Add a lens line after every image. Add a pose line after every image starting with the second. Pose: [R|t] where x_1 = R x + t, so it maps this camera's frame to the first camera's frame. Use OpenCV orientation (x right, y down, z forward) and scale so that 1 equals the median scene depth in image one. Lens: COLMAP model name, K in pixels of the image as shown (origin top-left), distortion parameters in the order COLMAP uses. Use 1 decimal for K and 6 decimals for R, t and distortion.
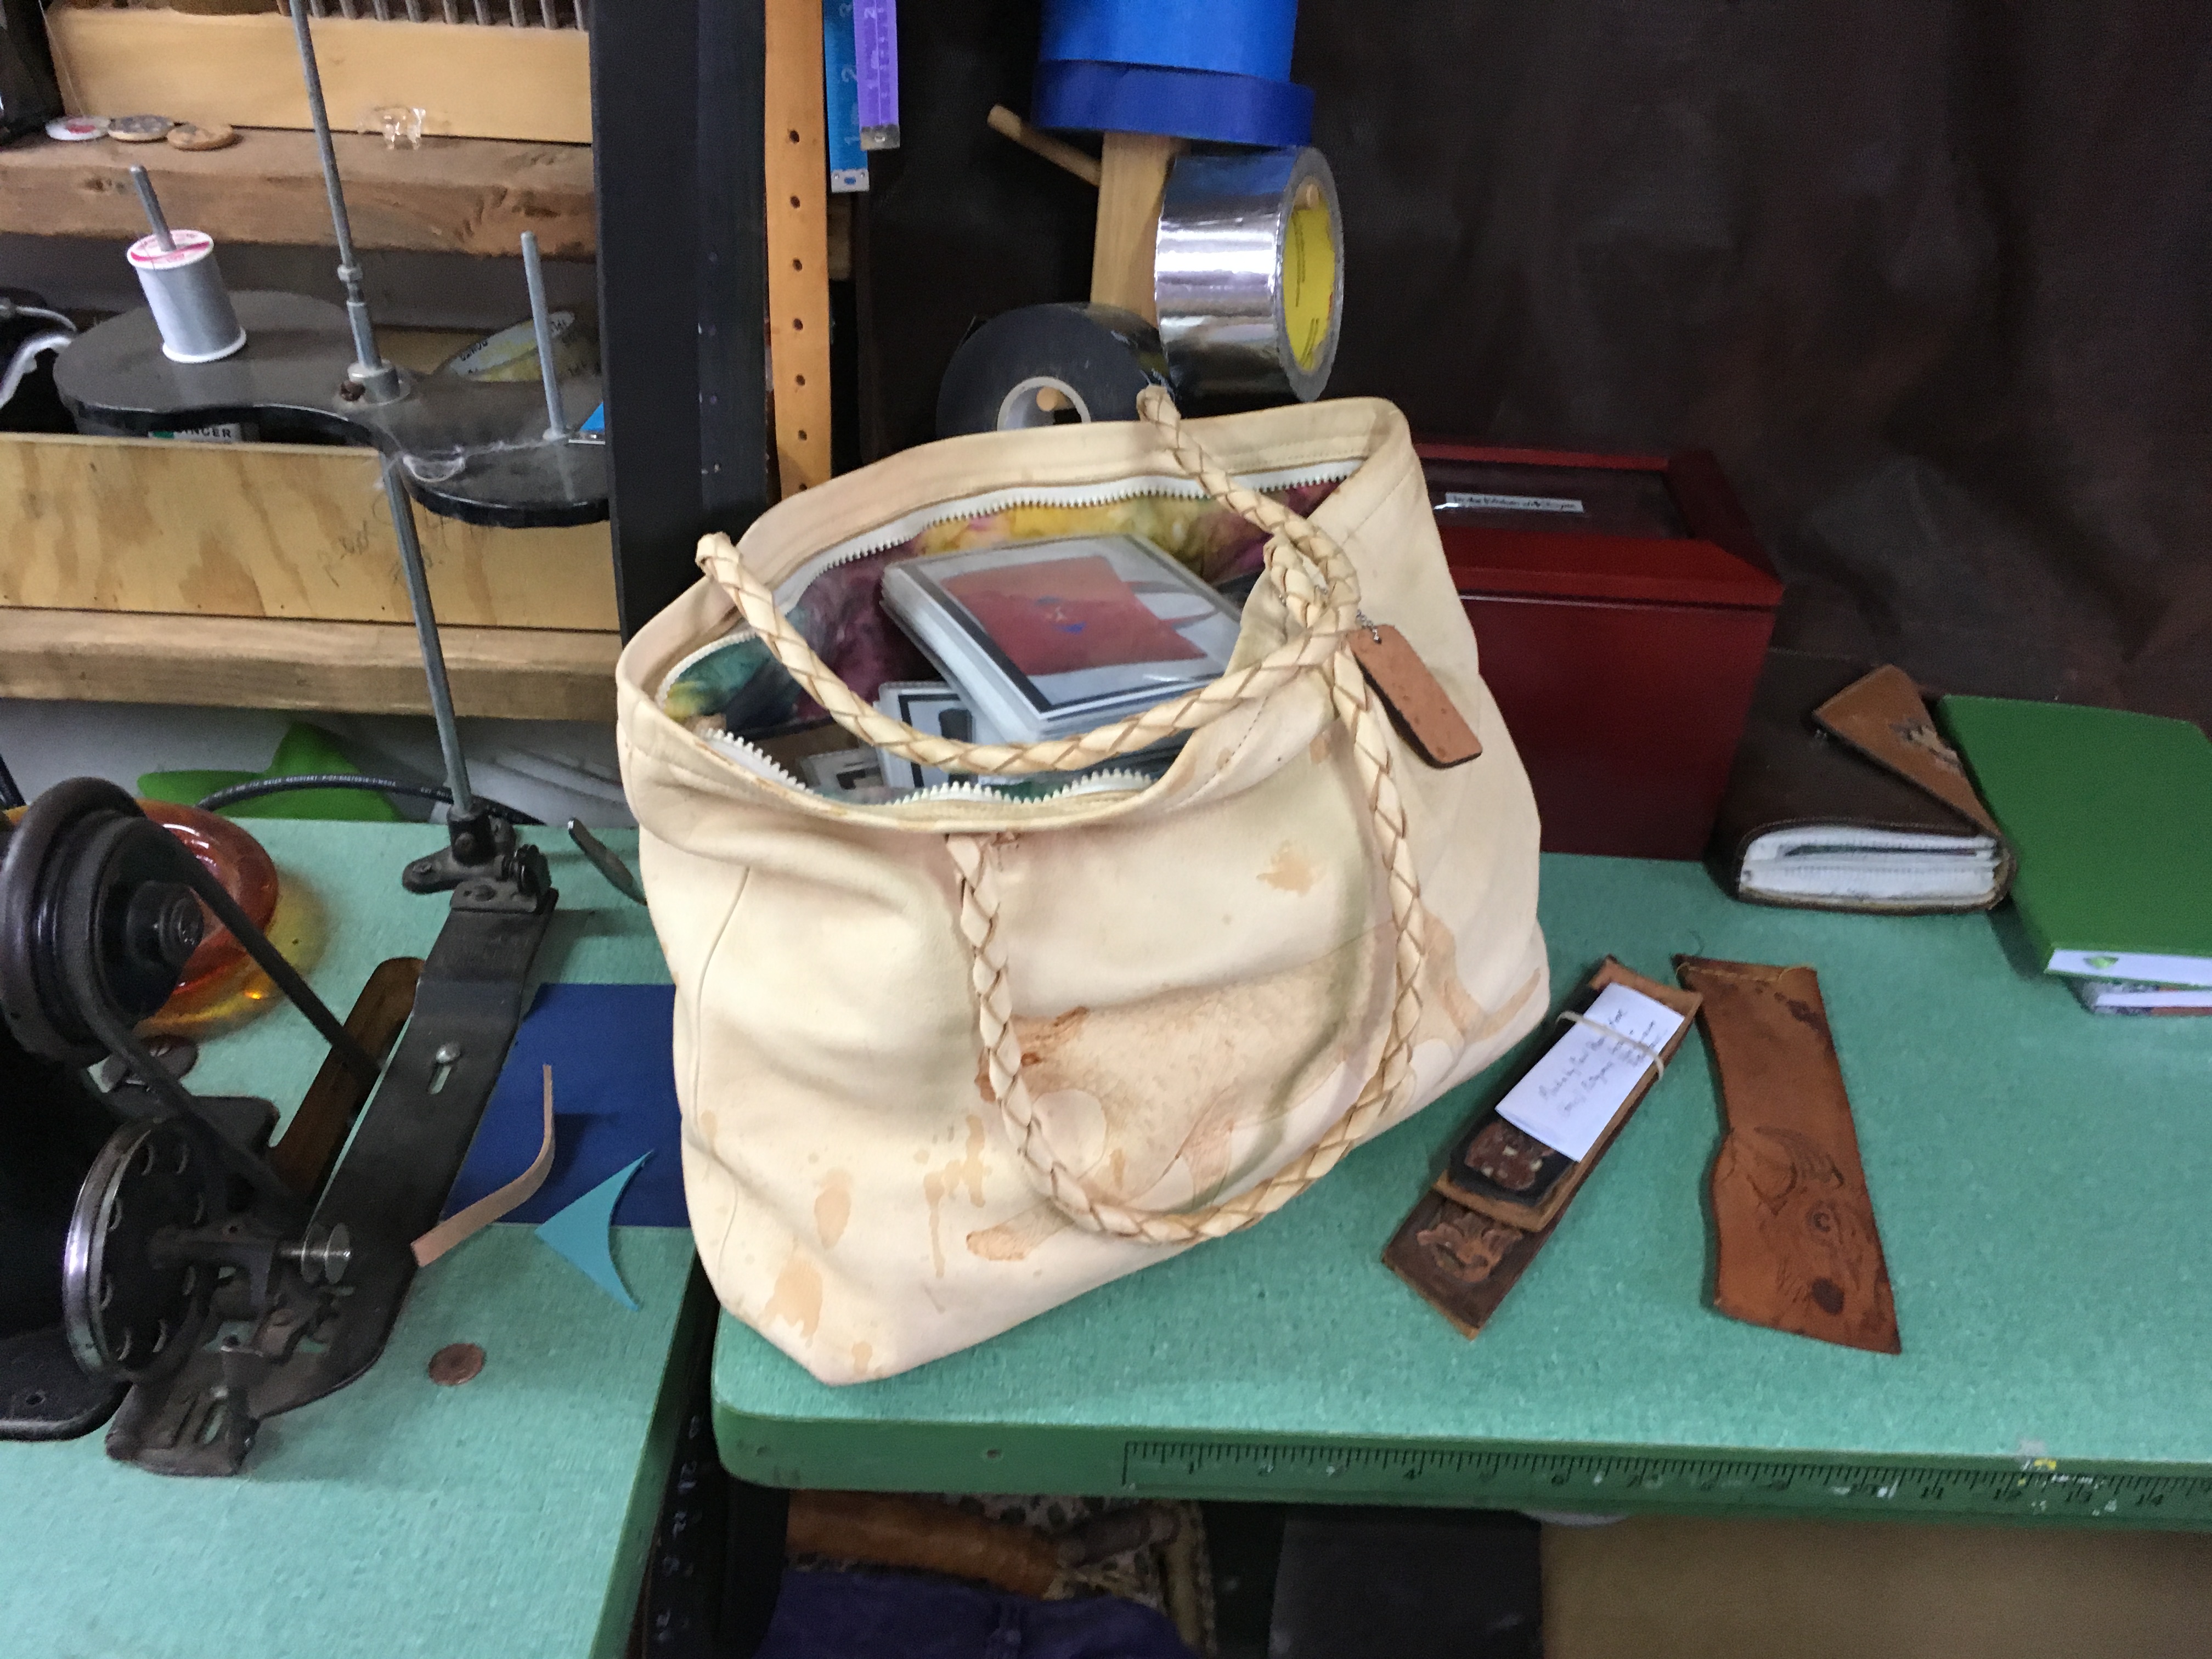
lens RADIAL K [[1855.9, 0, 1106.0], [0, 1855.9, 829.5], [0, 0, 1]] dist [0.064971, -0.109427]
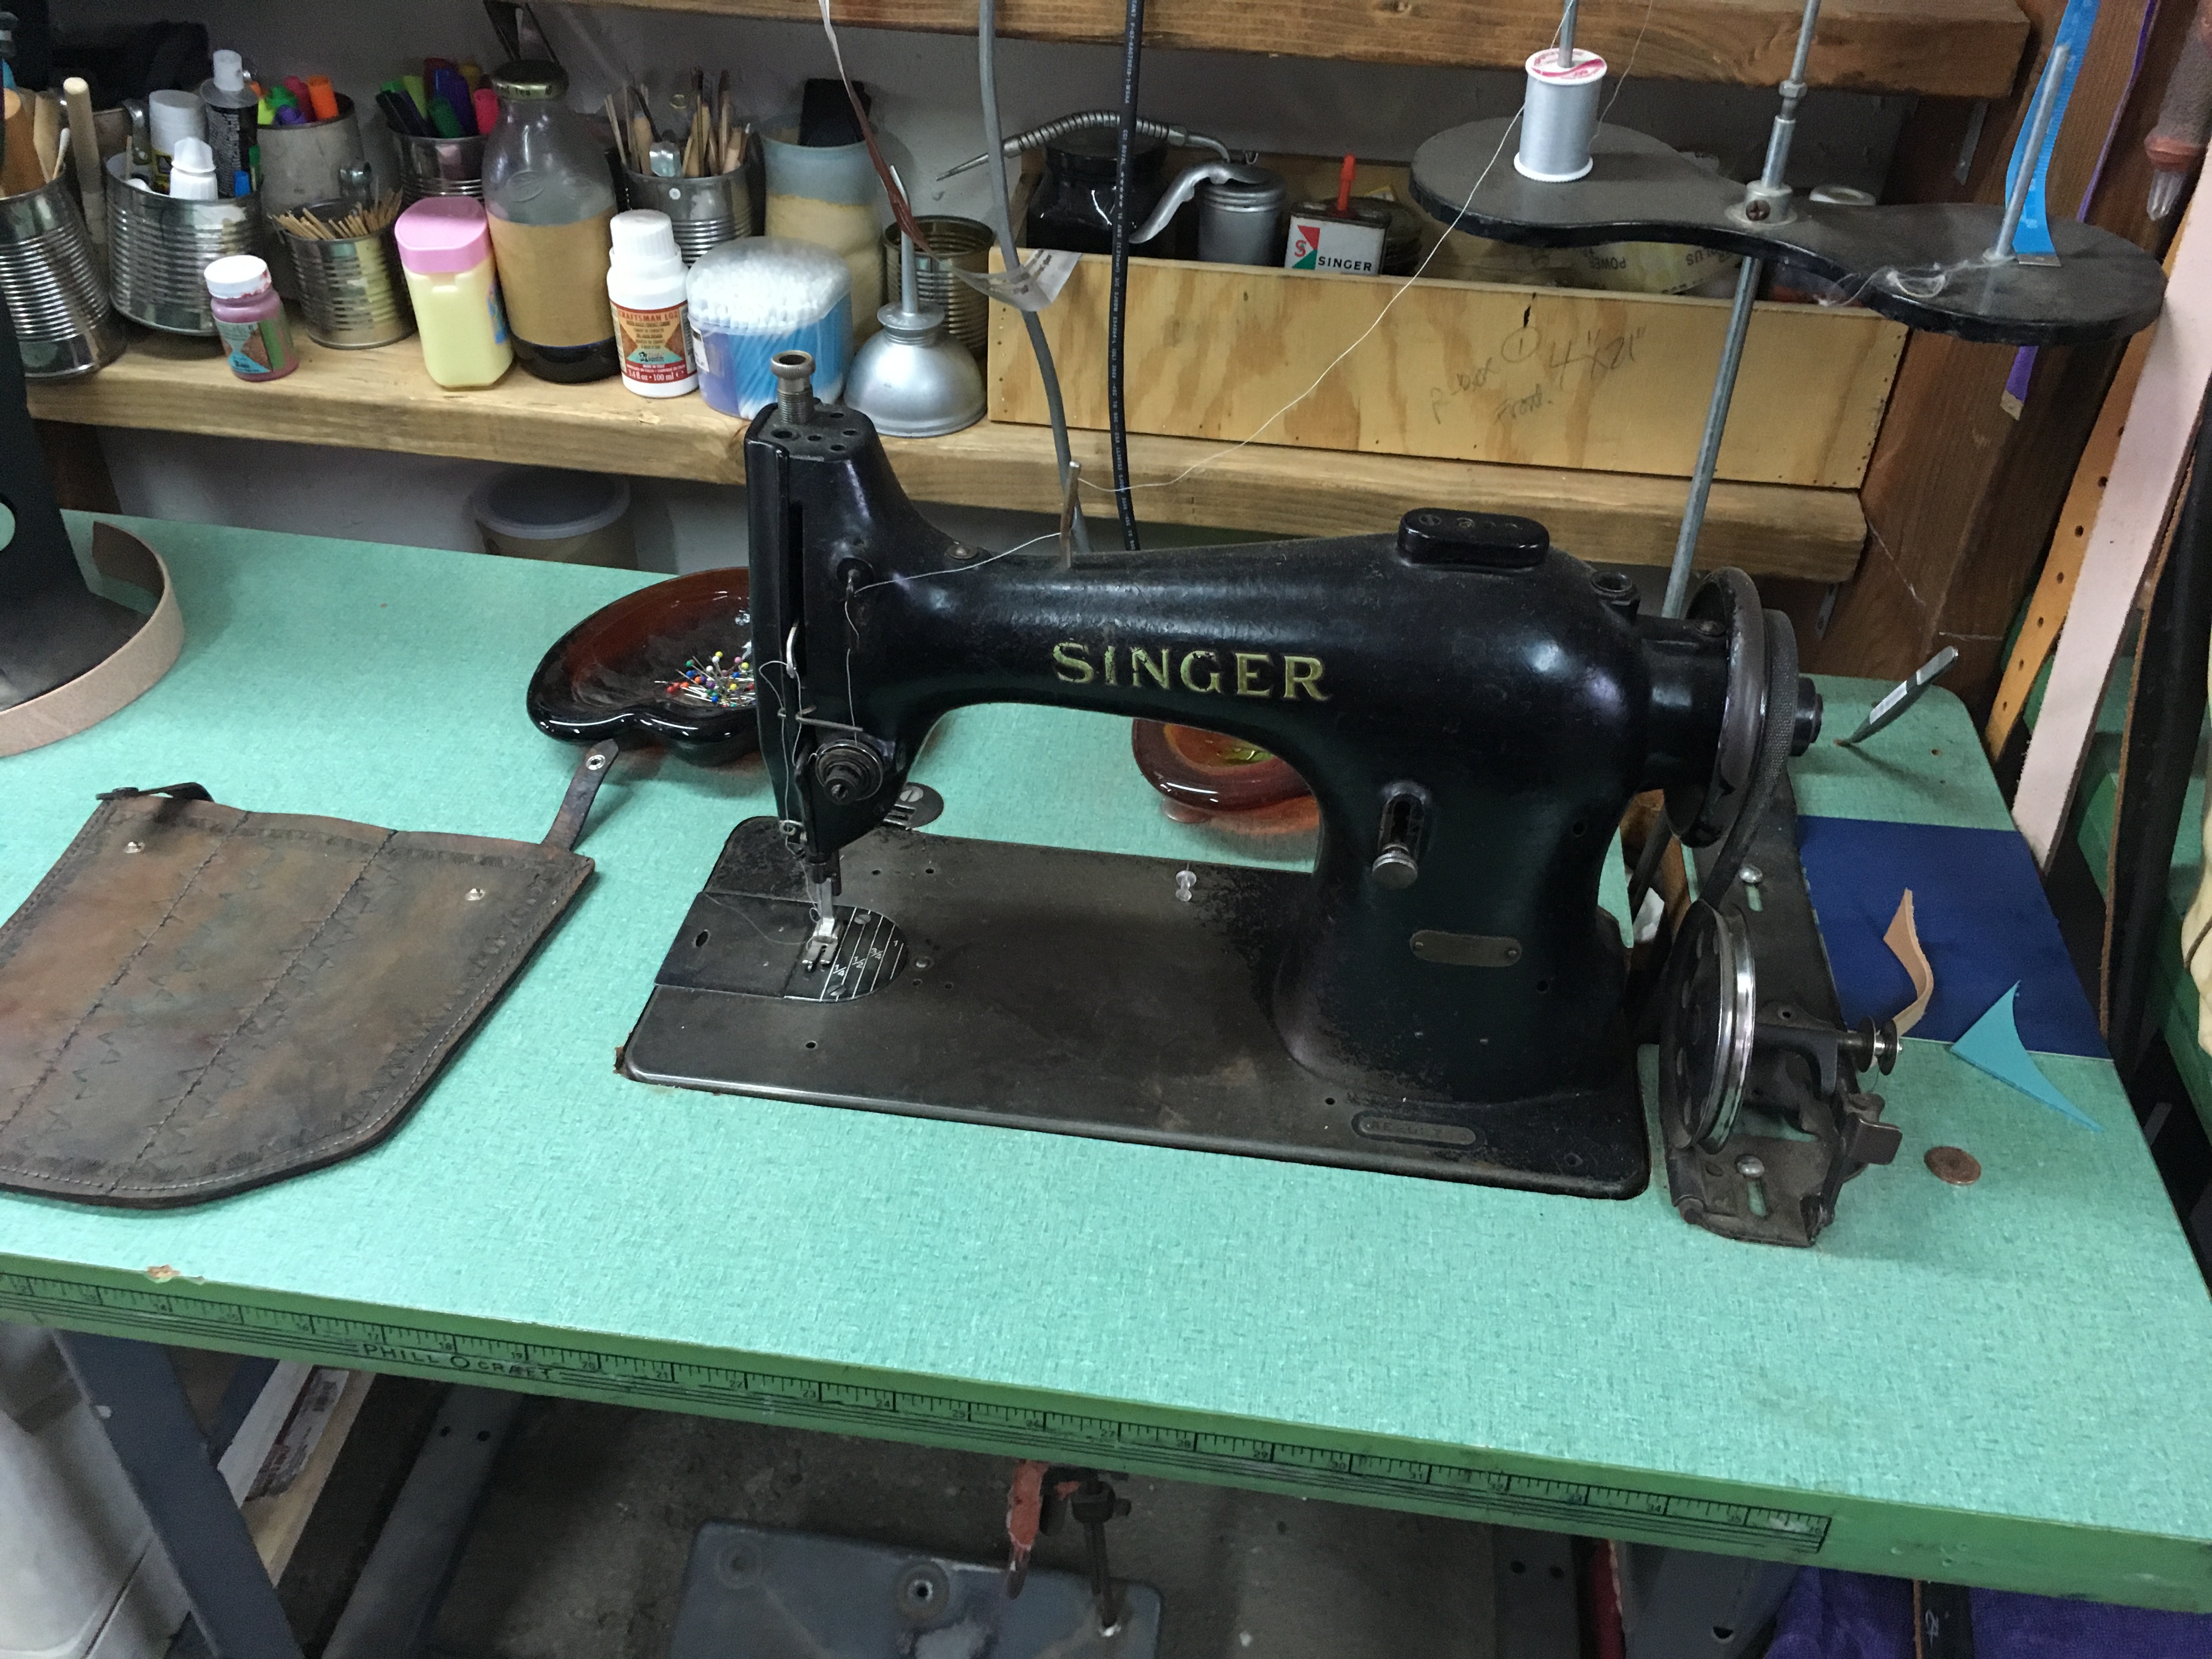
lens RADIAL K [[1882.7, 0, 1106.0], [0, 1882.7, 829.5], [0, 0, 1]] dist [0.010354, -0.004651]
pose [[0.989163, 0.066089, -0.131106, -0.459633], [-0.060189, 0.997010, 0.048469, 0.054105], [0.133917, -0.040053, 0.990183, -0.051150]]
